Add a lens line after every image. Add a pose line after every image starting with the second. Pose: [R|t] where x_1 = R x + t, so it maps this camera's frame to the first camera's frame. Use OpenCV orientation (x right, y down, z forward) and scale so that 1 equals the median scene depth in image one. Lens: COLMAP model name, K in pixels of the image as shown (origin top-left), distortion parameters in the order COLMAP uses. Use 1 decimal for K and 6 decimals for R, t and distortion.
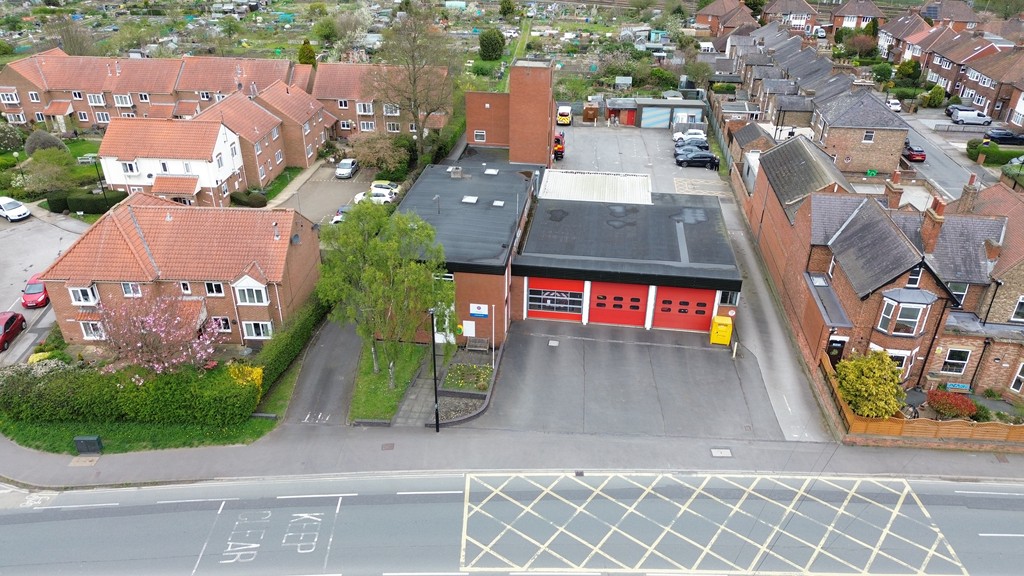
lens RADIAL K [[724.0, 0, 511.7], [0, 724.0, 284.6], [0, 0, 1]] dist [0.076149, -0.070093]
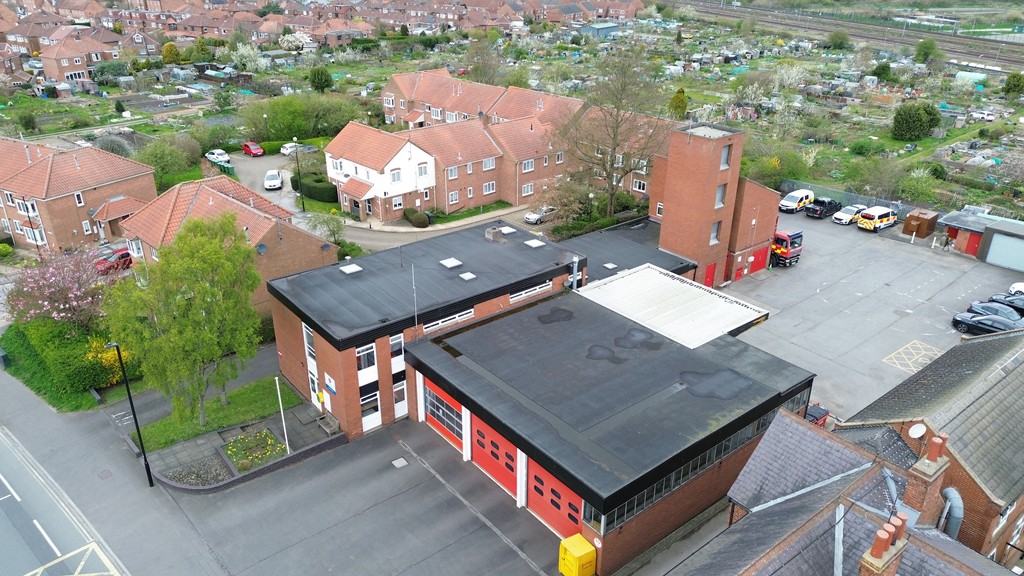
lens RADIAL K [[724.0, 0, 511.7], [0, 724.0, 284.6], [0, 0, 1]] dist [0.076149, -0.070093]
pose [[0.727646, 0.284338, -0.624247, 0.394110], [-0.327887, 0.943519, 0.047564, -0.118690], [0.602513, 0.170073, 0.779778, 0.300794]]
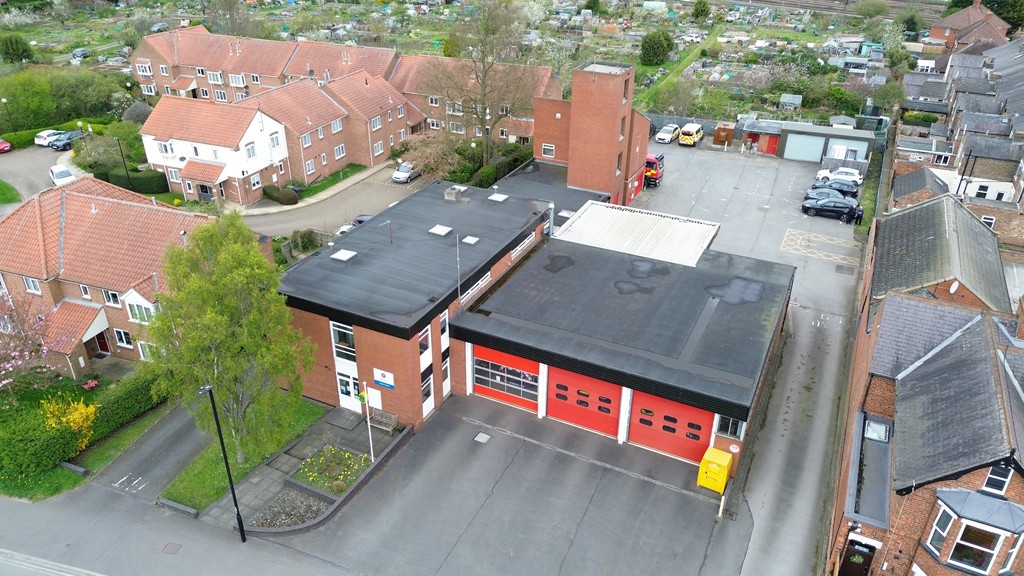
lens RADIAL K [[724.0, 0, 511.7], [0, 724.0, 284.6], [0, 0, 1]] dist [0.076149, -0.070093]
pose [[0.949498, 0.149768, -0.275723, 0.185646], [-0.150699, 0.988417, 0.017934, -0.064067], [0.275215, 0.024523, 0.961070, 0.195409]]
